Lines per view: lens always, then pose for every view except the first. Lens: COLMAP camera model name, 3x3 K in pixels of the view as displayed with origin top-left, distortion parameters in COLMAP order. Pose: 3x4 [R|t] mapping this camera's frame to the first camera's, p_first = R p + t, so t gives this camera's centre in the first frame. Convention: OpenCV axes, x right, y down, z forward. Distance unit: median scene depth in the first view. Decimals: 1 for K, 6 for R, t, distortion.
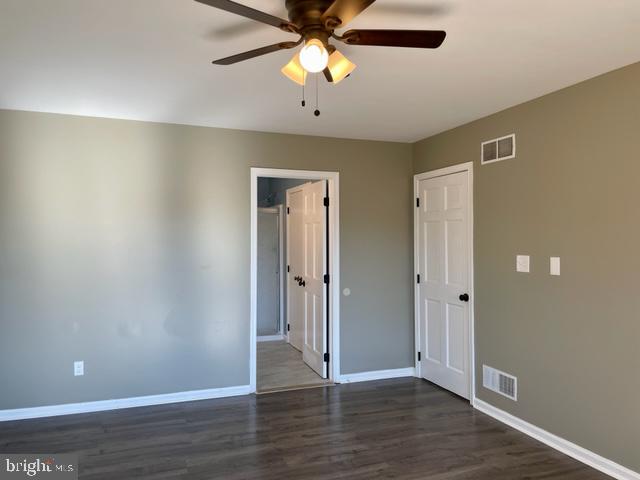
lens RADIAL K [[483.6, 0, 323.6], [0, 483.6, 239.1], [0, 0, 1]] dist [0.059171, -0.075410]
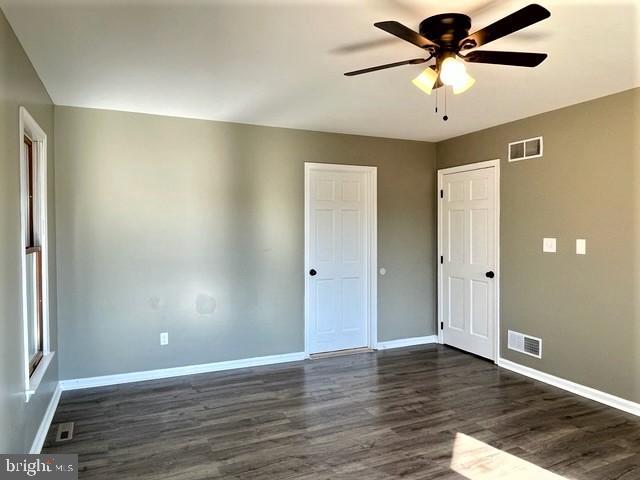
lens RADIAL K [[442.6, 0, 320.7], [0, 442.6, 238.0], [0, 0, 1]] dist [0.001220, -0.006435]
pose [[0.997564, -0.001388, 0.069748, -0.219058], [-0.000192, 0.999744, 0.022646, 0.007708], [-0.069761, -0.022604, 0.997308, -0.046860]]
